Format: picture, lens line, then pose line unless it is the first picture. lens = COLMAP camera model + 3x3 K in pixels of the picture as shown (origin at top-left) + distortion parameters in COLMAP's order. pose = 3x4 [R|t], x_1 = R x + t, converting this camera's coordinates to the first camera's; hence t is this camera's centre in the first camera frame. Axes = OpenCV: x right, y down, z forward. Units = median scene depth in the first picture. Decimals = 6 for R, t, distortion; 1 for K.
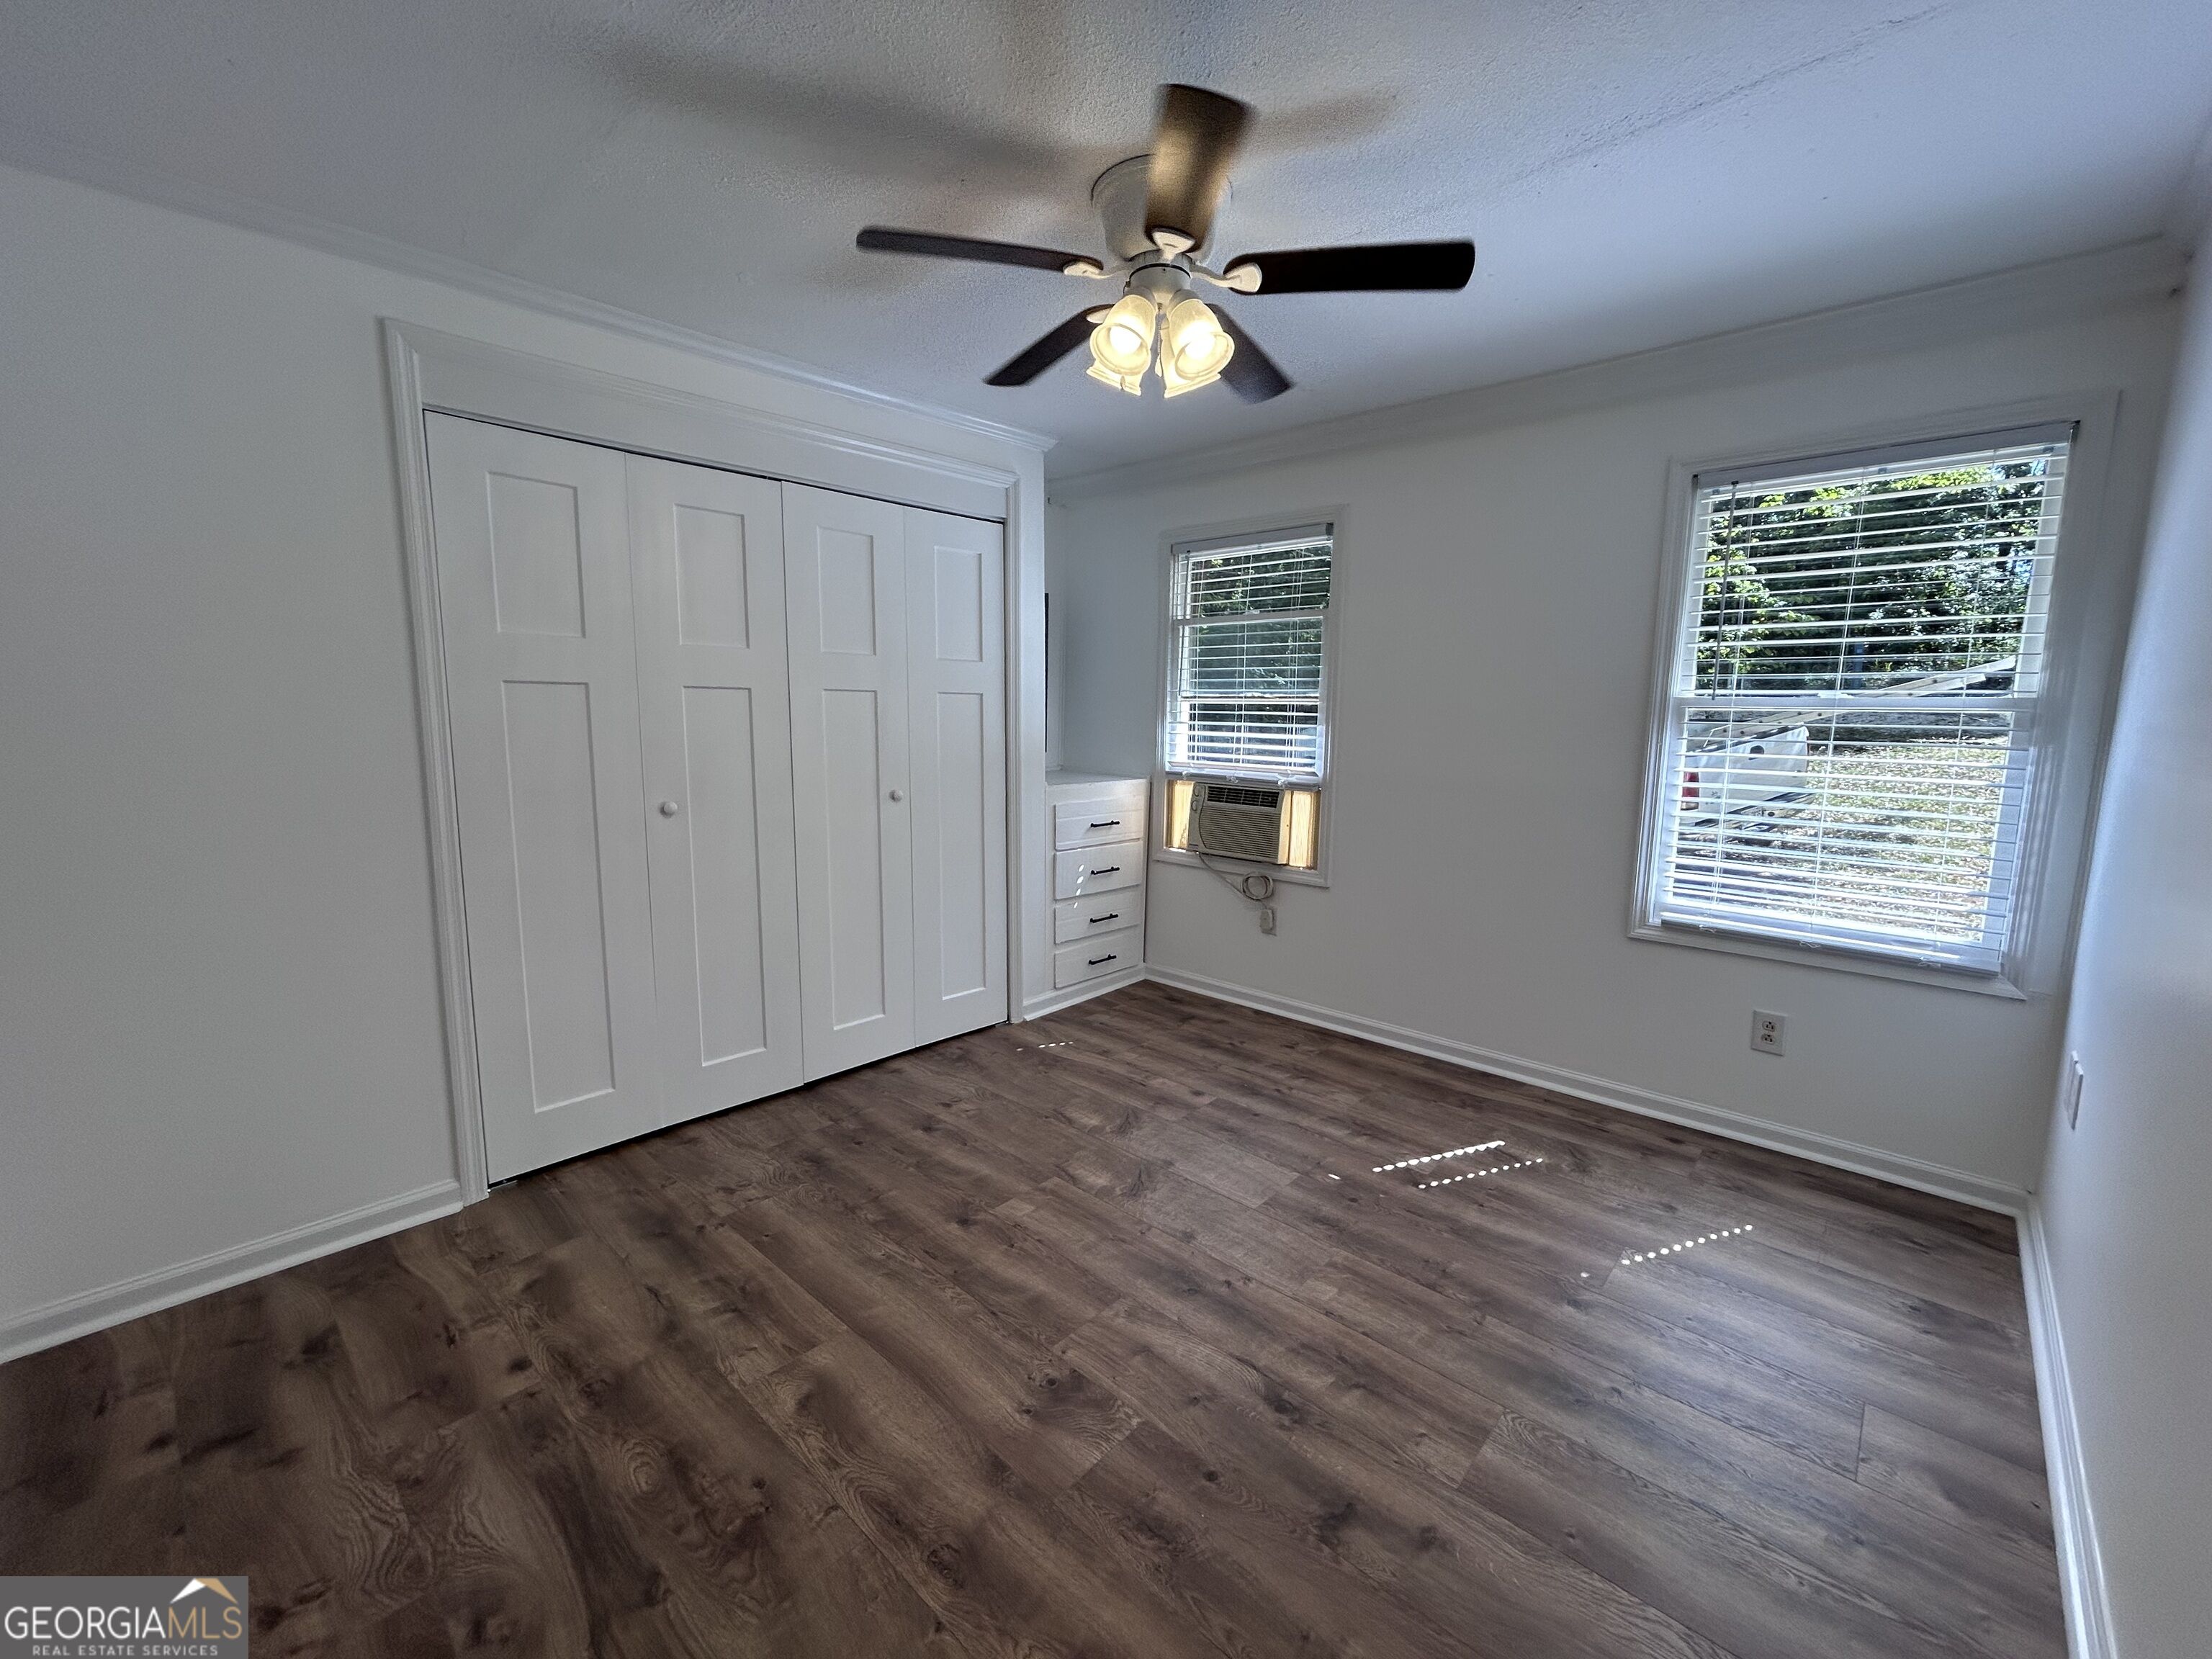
lens RADIAL K [[900.8, 0, 1108.0], [0, 900.8, 827.2], [0, 0, 1]] dist [-0.004834, 0.001997]
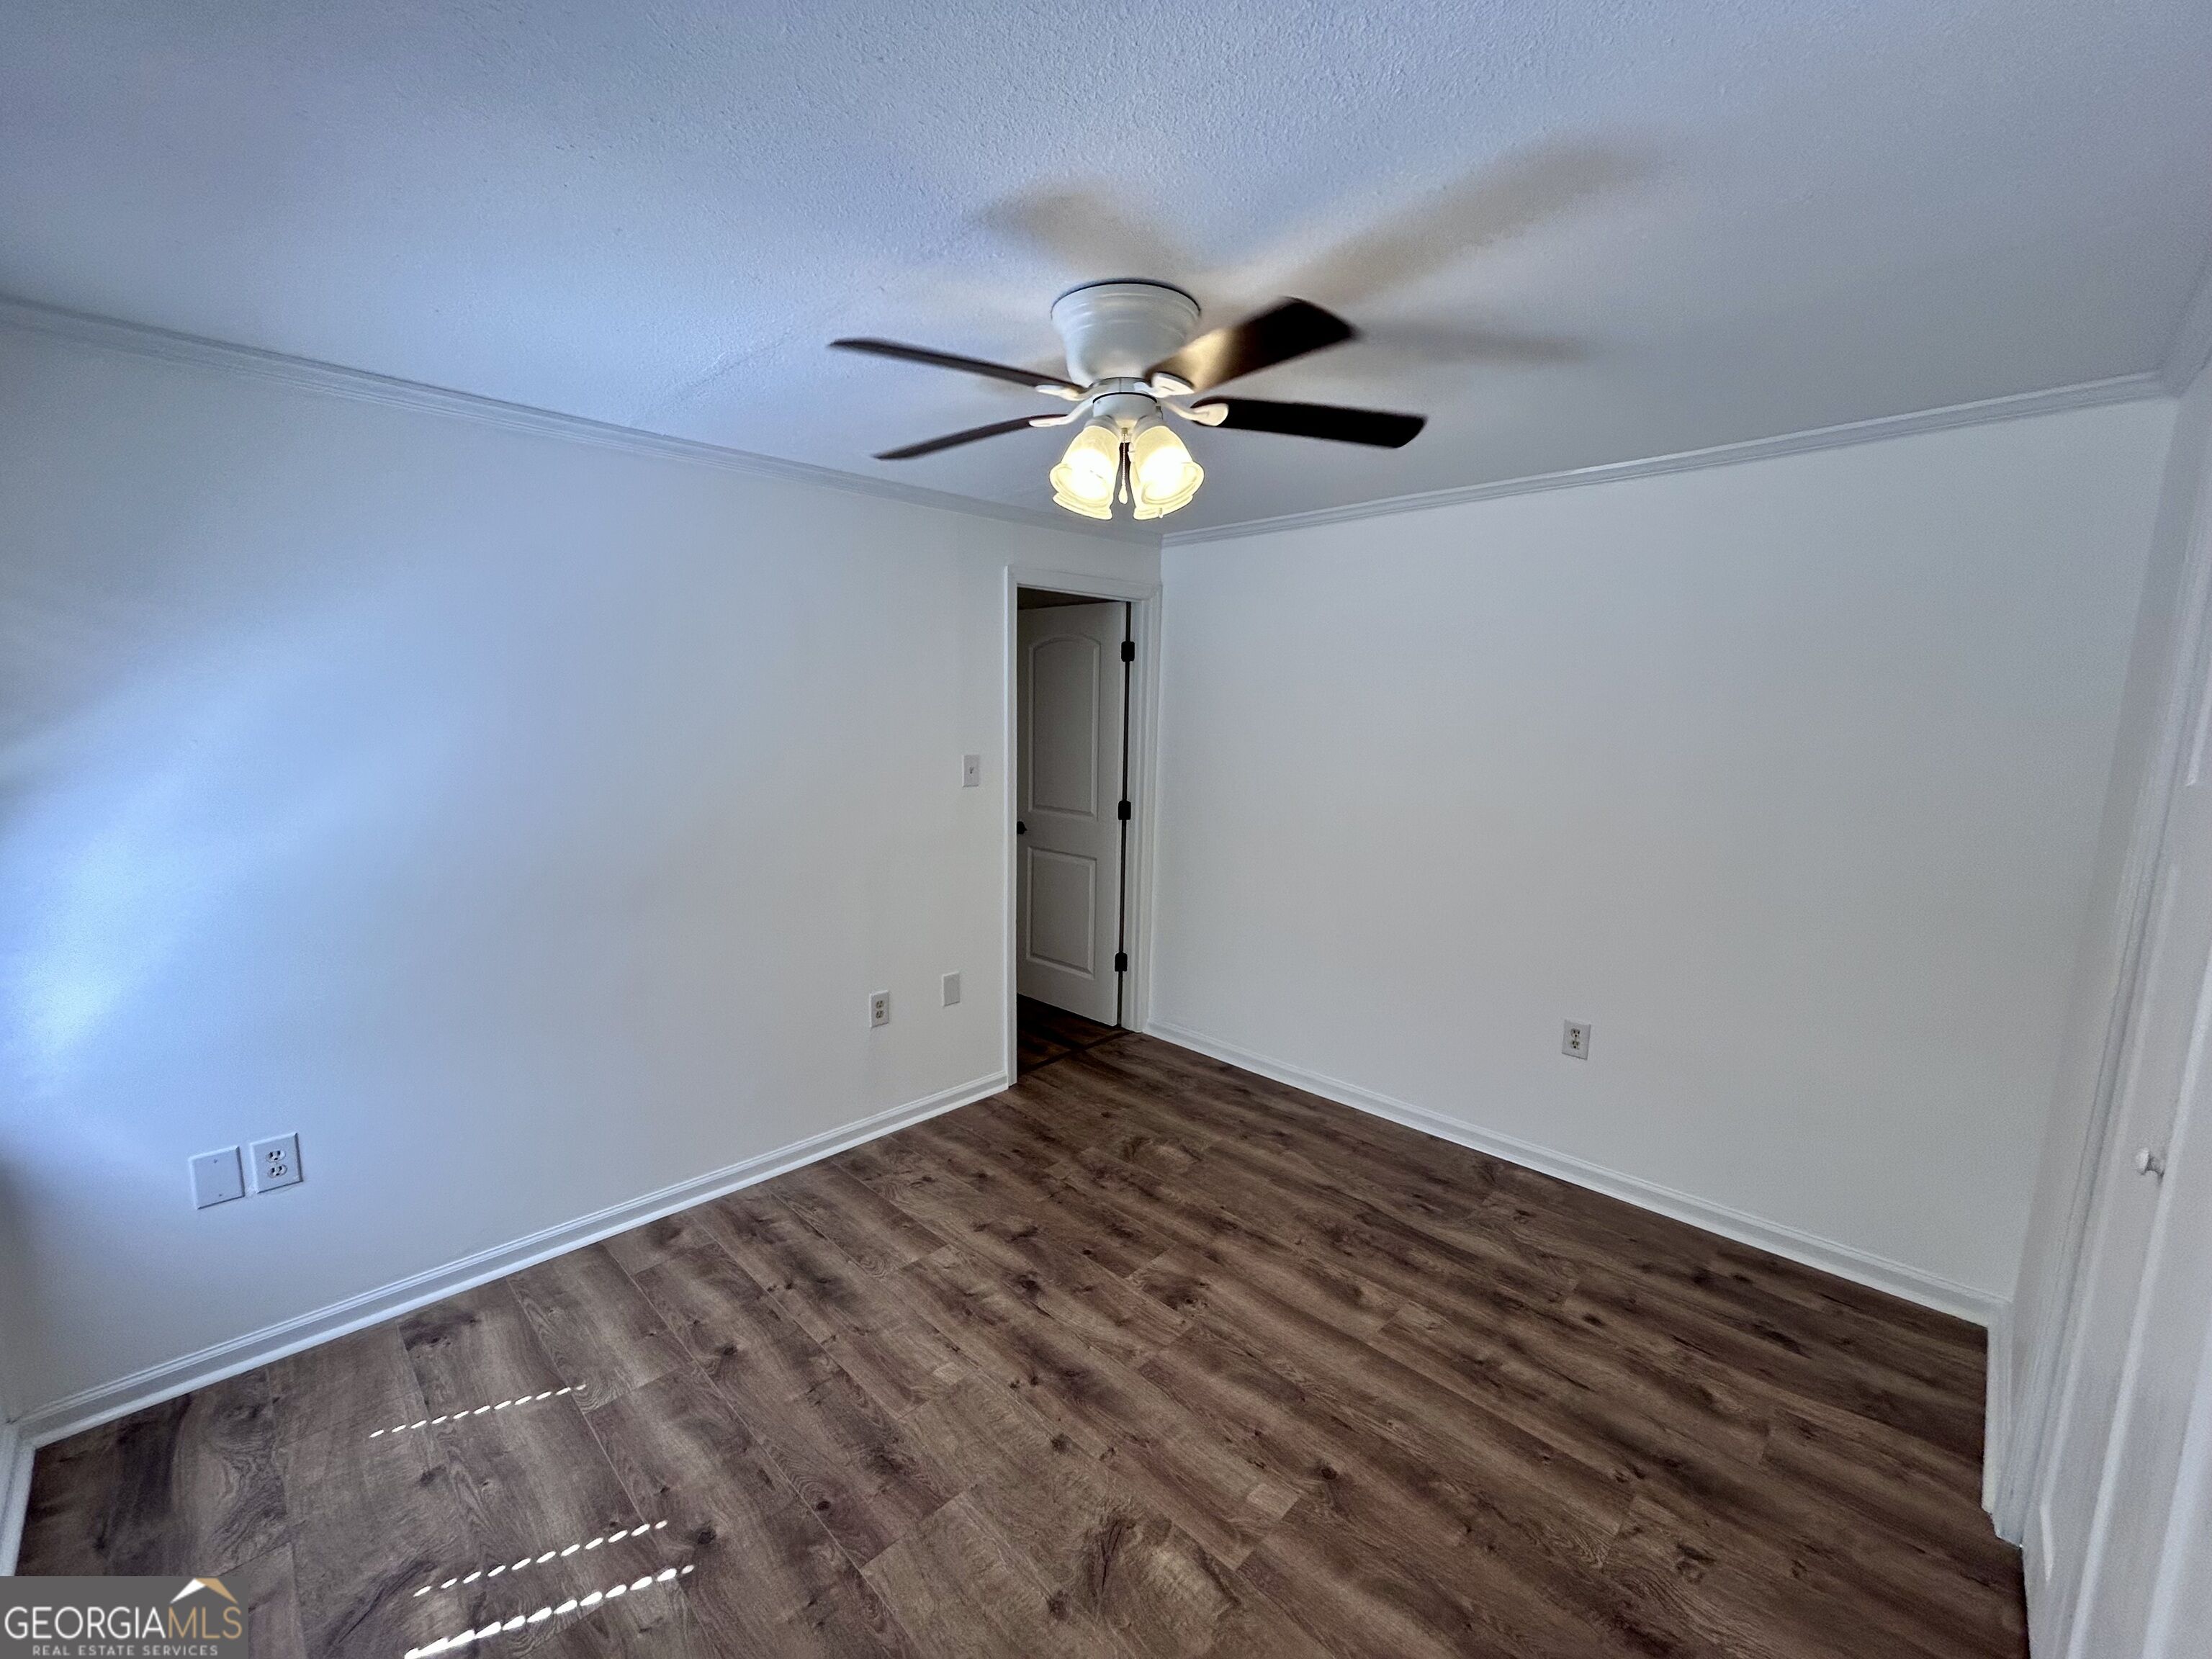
lens RADIAL K [[900.8, 0, 1112.9], [0, 900.8, 835.0], [0, 0, 1]] dist [-0.004834, 0.001997]
pose [[-0.999490, -0.021166, 0.023929, 0.033858], [-0.013857, 0.962130, 0.272239, -0.410487], [-0.028785, 0.271768, -0.961932, 1.960645]]
